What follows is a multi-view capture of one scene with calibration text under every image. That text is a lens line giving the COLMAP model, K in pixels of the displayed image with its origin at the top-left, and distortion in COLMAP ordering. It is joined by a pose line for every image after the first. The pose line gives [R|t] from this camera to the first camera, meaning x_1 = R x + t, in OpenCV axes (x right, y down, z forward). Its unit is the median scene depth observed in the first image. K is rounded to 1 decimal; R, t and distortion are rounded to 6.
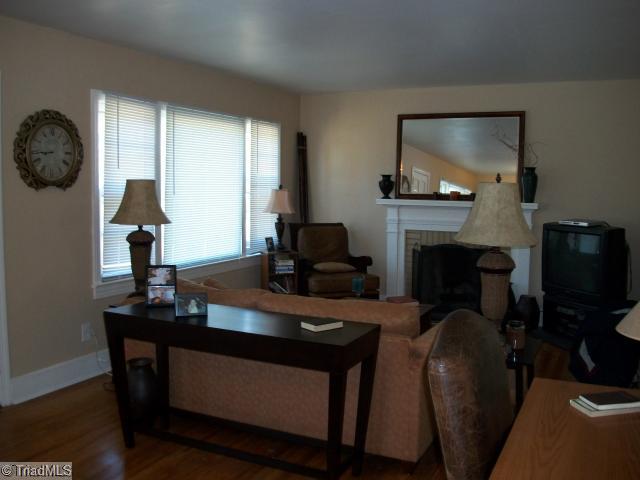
lens RADIAL K [[617.3, 0, 320.0], [0, 617.3, 240.0], [0, 0, 1]] dist [-0.066110, 0.004006]
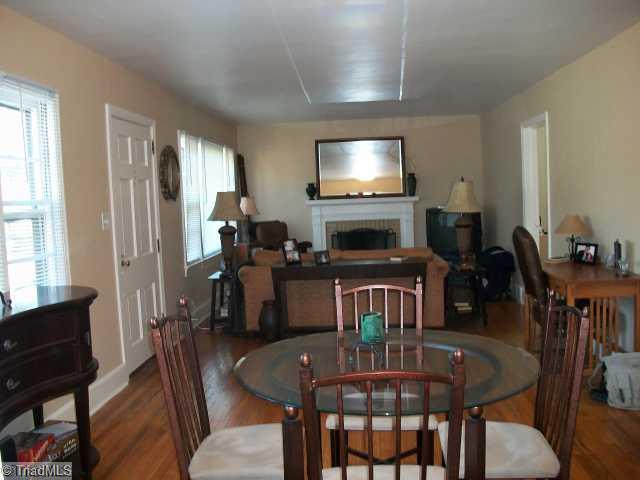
lens RADIAL K [[604.9, 0, 320.0], [0, 604.9, 240.0], [0, 0, 1]] dist [-0.095003, -0.000298]
pose [[0.929671, -0.079771, 0.359651, -0.376783], [0.085739, 0.996317, -0.000644, 0.025078], [-0.358275, 0.031435, 0.933087, -0.279500]]
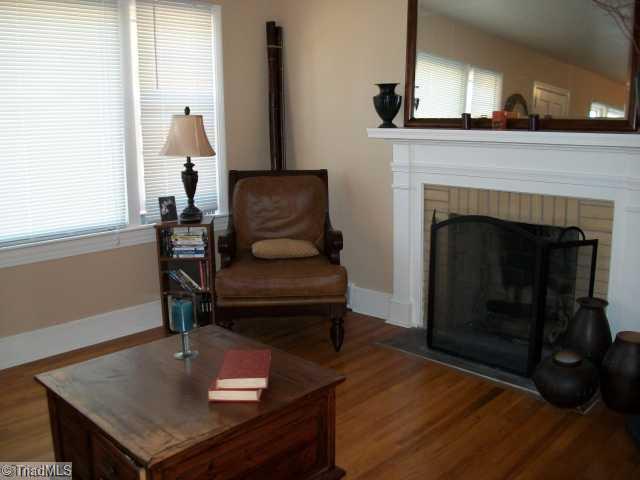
lens RADIAL K [[604.9, 0, 320.0], [0, 604.9, 240.0], [0, 0, 1]] dist [-0.095003, -0.000298]
pose [[0.941212, 0.045128, -0.334788, 0.238222], [-0.007955, 0.993723, 0.111586, -0.026927], [0.337722, -0.102362, 0.935663, 0.467643]]
